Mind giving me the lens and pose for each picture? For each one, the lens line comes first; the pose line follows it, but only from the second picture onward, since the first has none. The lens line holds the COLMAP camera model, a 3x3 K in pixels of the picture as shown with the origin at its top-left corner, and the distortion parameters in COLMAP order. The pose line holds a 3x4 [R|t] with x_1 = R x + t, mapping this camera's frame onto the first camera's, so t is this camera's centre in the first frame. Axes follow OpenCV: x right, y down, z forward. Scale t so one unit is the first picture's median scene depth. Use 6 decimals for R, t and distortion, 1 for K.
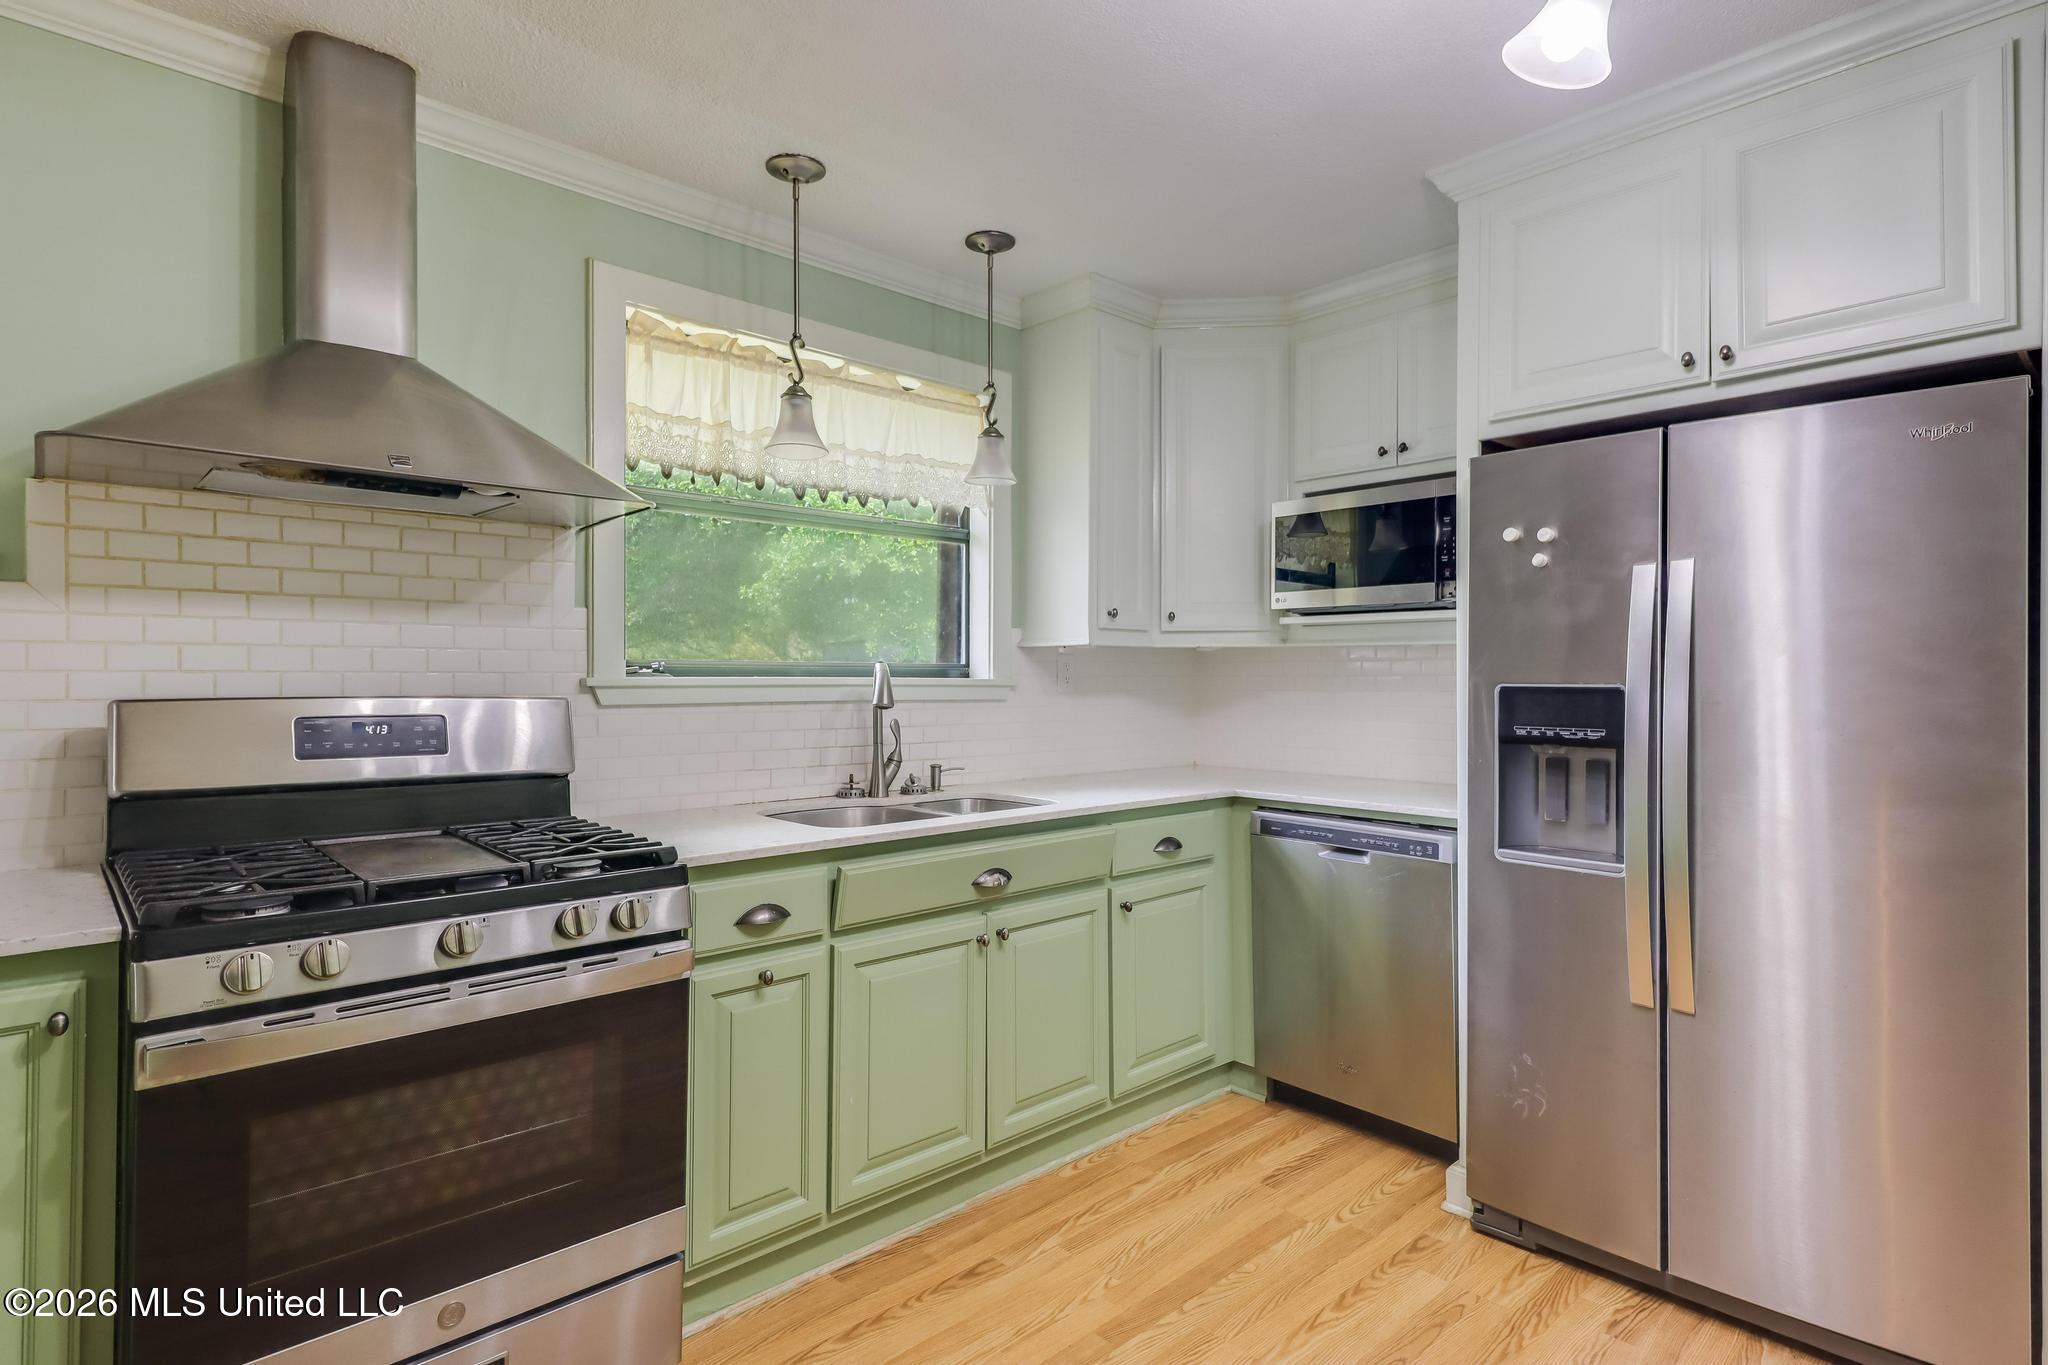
lens RADIAL K [[1042.9, 0, 1027.3], [0, 1042.9, 670.1], [0, 0, 1]] dist [0.024660, -0.000754]
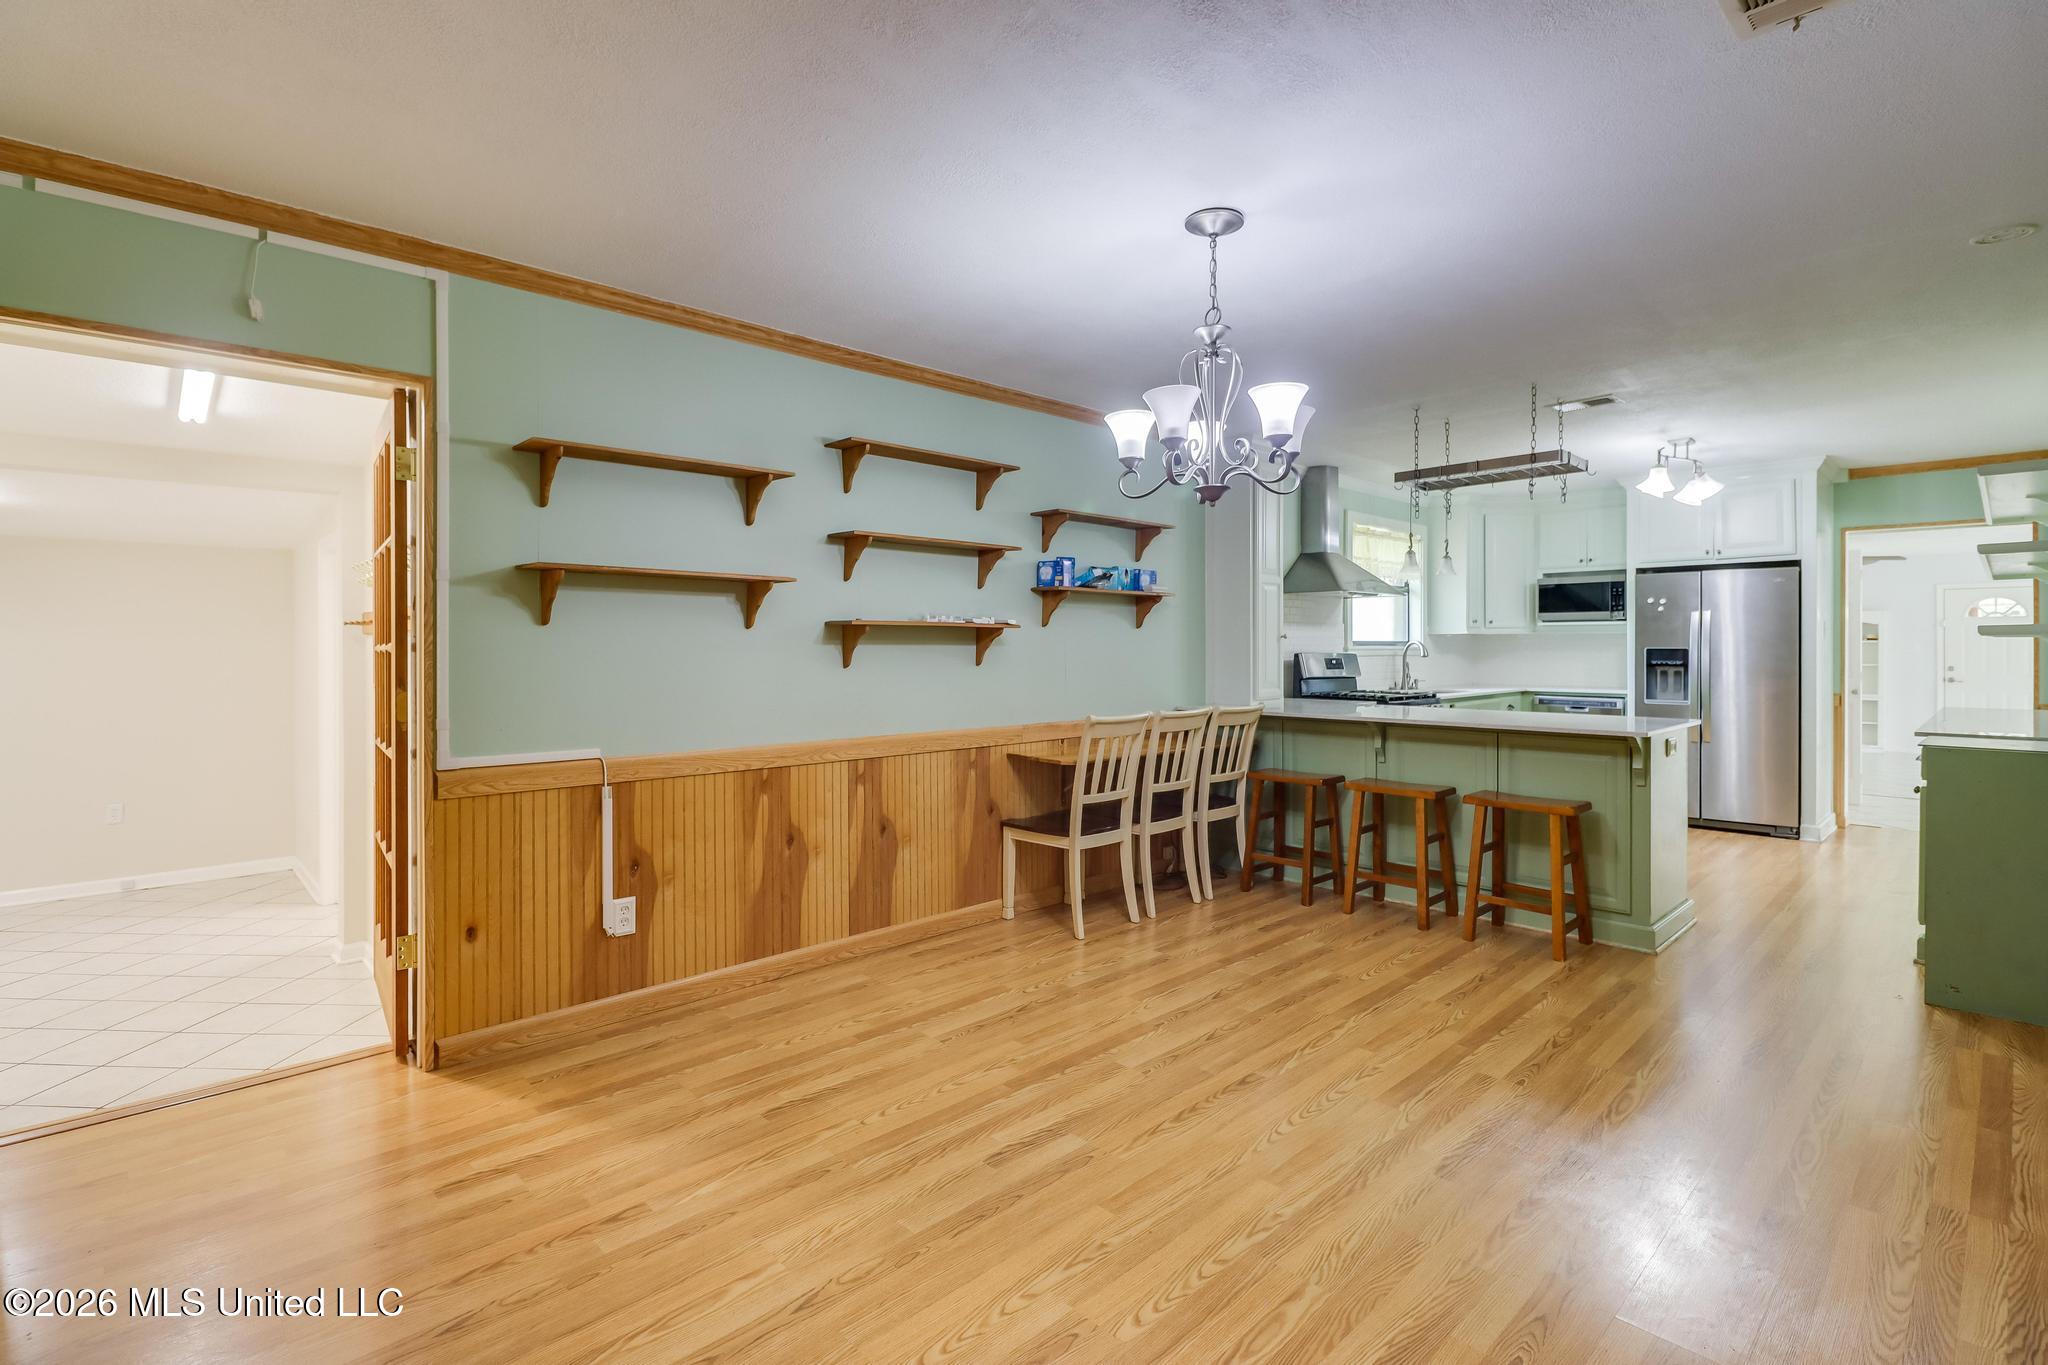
lens RADIAL K [[980.7, 0, 979.1], [0, 980.7, 646.2], [0, 0, 1]] dist [-0.011398, -0.001075]
pose [[0.999981, -0.004138, 0.004560, -1.525391], [0.004115, 0.999979, 0.004923, -0.013144], [-0.004580, -0.004904, 0.999977, -1.871764]]
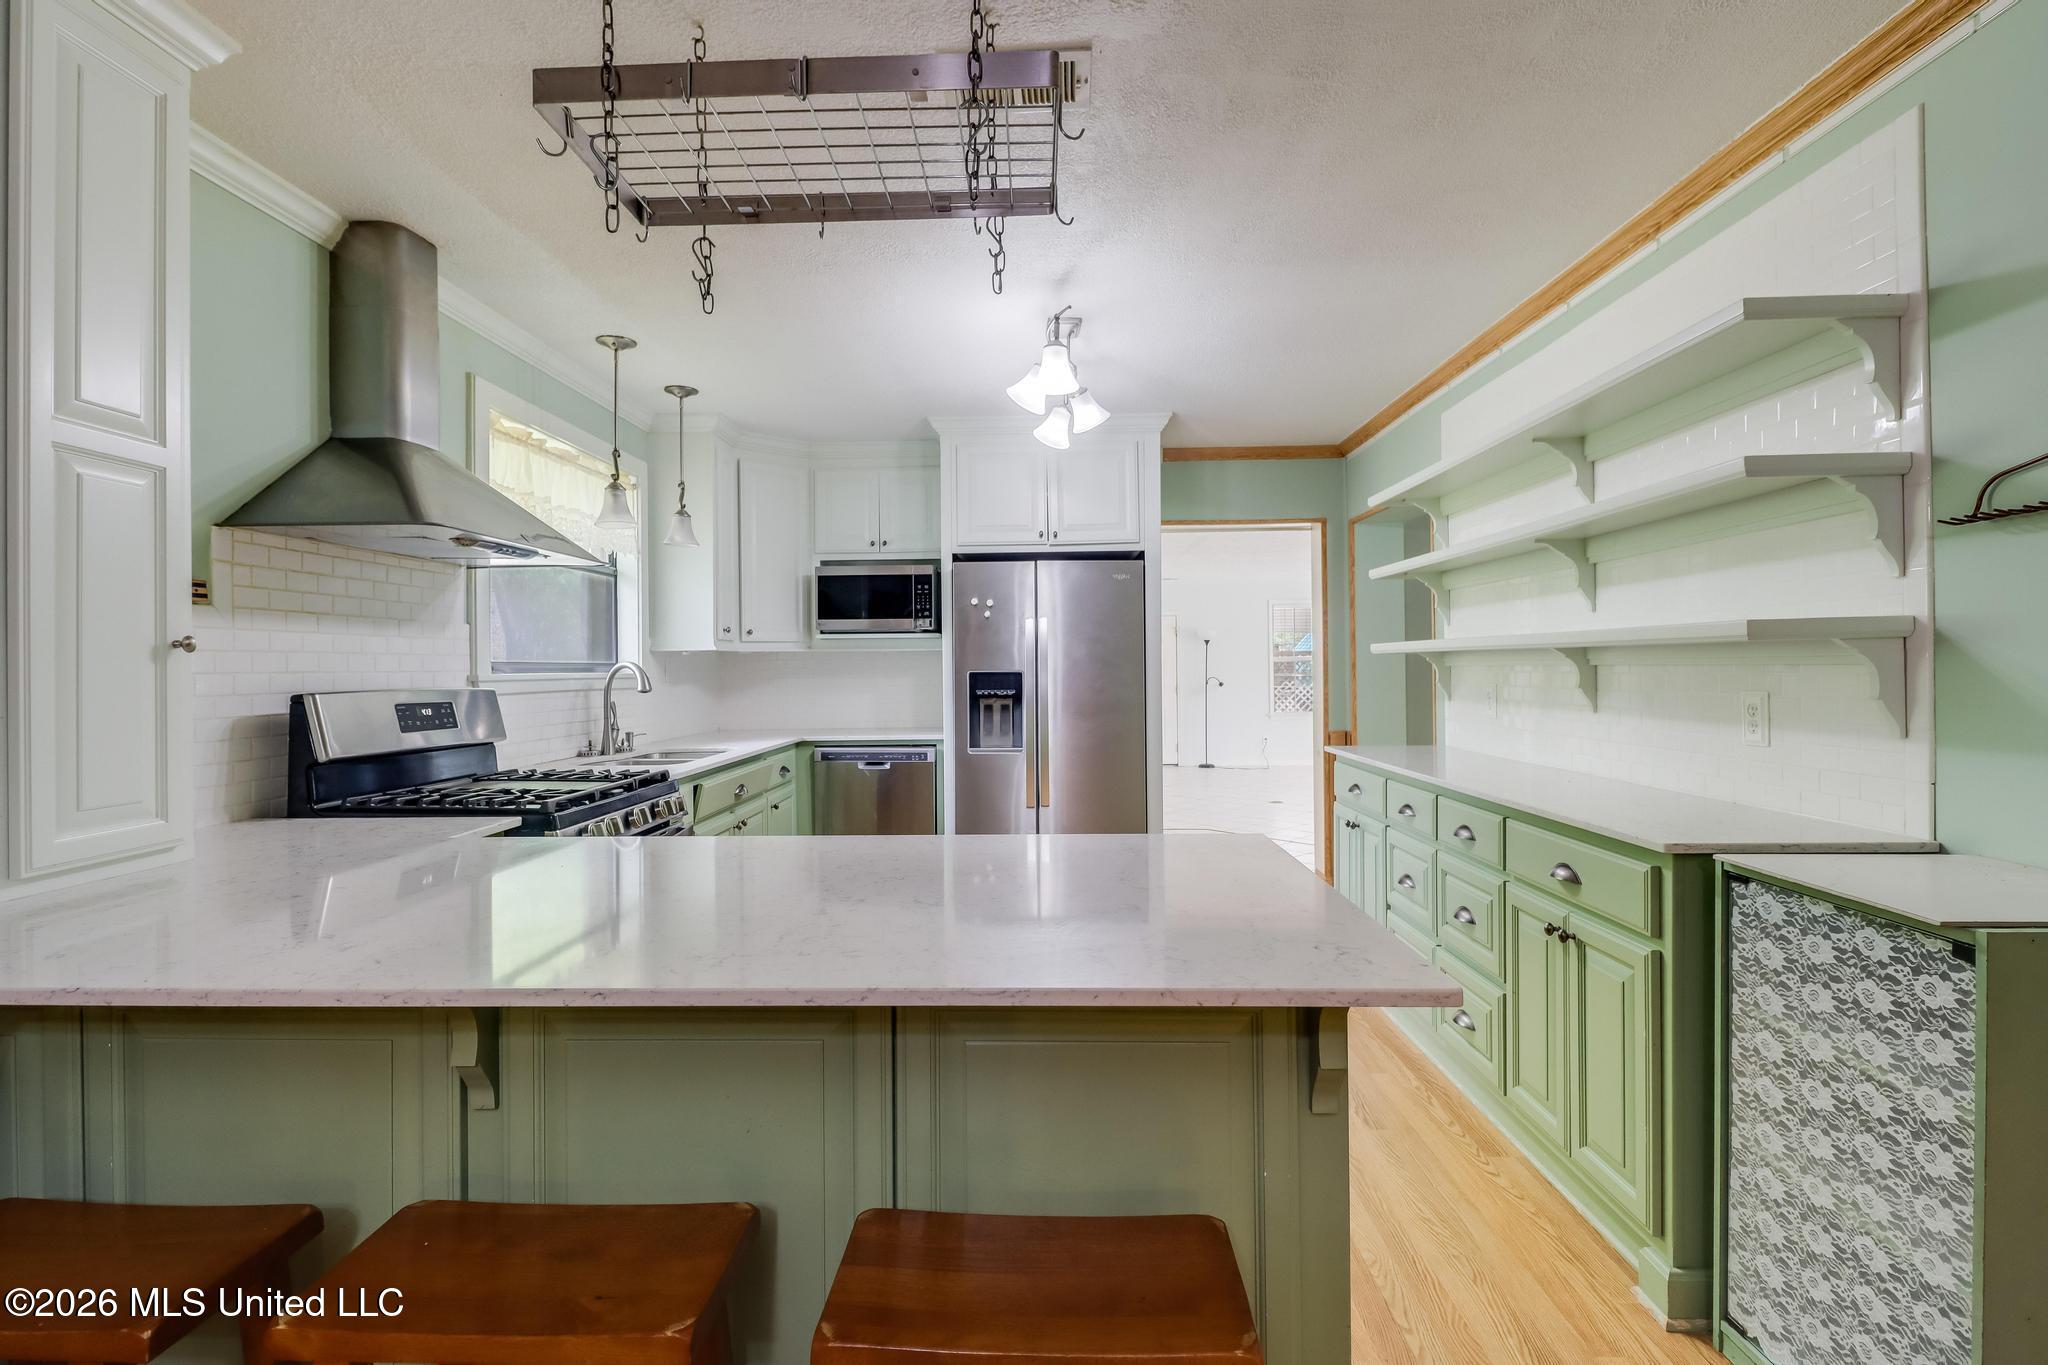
lens RADIAL K [[956.0, 0, 1026.3], [0, 956.0, 664.9], [0, 0, 1]] dist [0.001708, 0.000152]
pose [[0.690113, -0.007533, 0.723662, -0.846014], [0.007952, 0.999964, 0.002825, -0.003581], [-0.723658, 0.003805, 0.690149, -0.409998]]
